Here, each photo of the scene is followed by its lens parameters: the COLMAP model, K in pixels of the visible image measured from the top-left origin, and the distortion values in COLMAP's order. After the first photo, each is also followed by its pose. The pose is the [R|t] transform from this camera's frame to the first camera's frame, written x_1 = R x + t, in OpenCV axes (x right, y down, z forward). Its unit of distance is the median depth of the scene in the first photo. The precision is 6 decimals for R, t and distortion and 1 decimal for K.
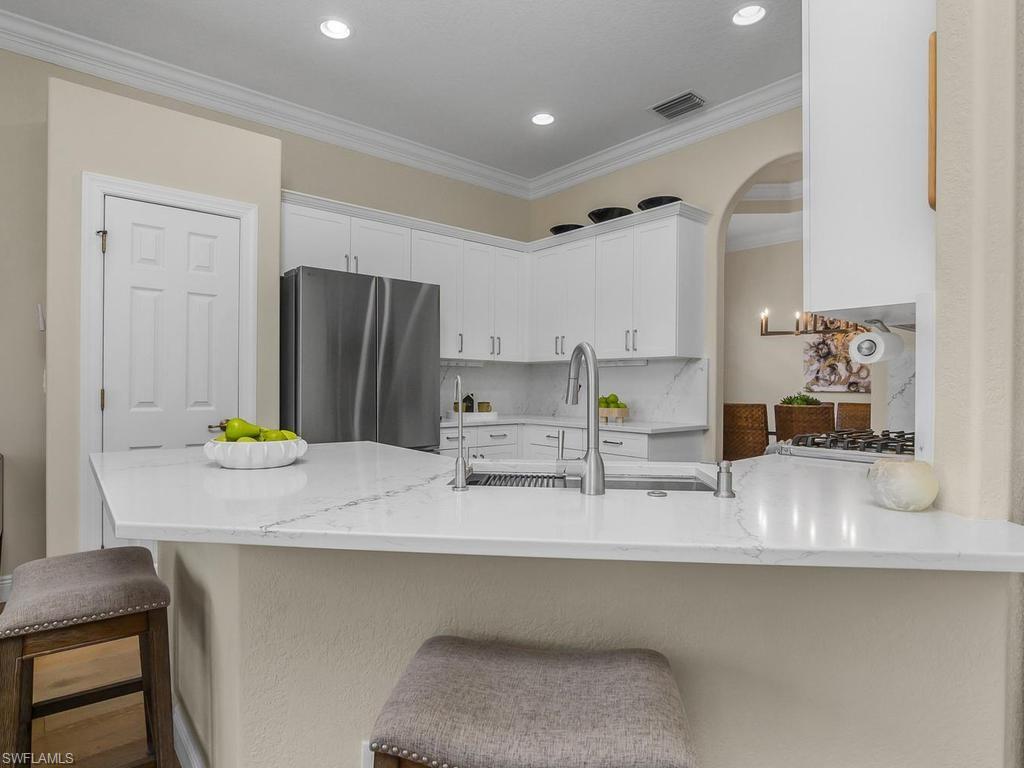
lens RADIAL K [[580.2, 0, 506.8], [0, 580.2, 386.9], [0, 0, 1]] dist [-0.003022, 0.000797]
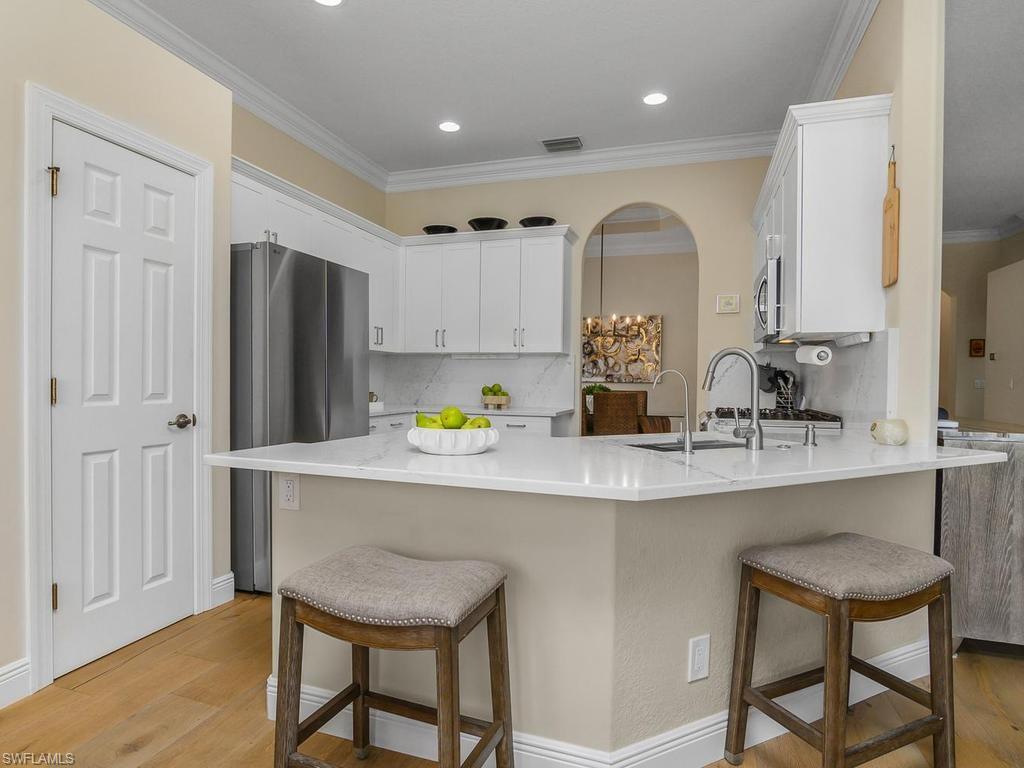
lens RADIAL K [[580.2, 0, 506.8], [0, 580.2, 386.9], [0, 0, 1]] dist [-0.003022, 0.000797]
pose [[0.849219, -0.004176, 0.528024, -0.395525], [-0.004576, 0.999873, 0.015268, 0.001043], [-0.528021, -0.015382, 0.849092, 0.029052]]
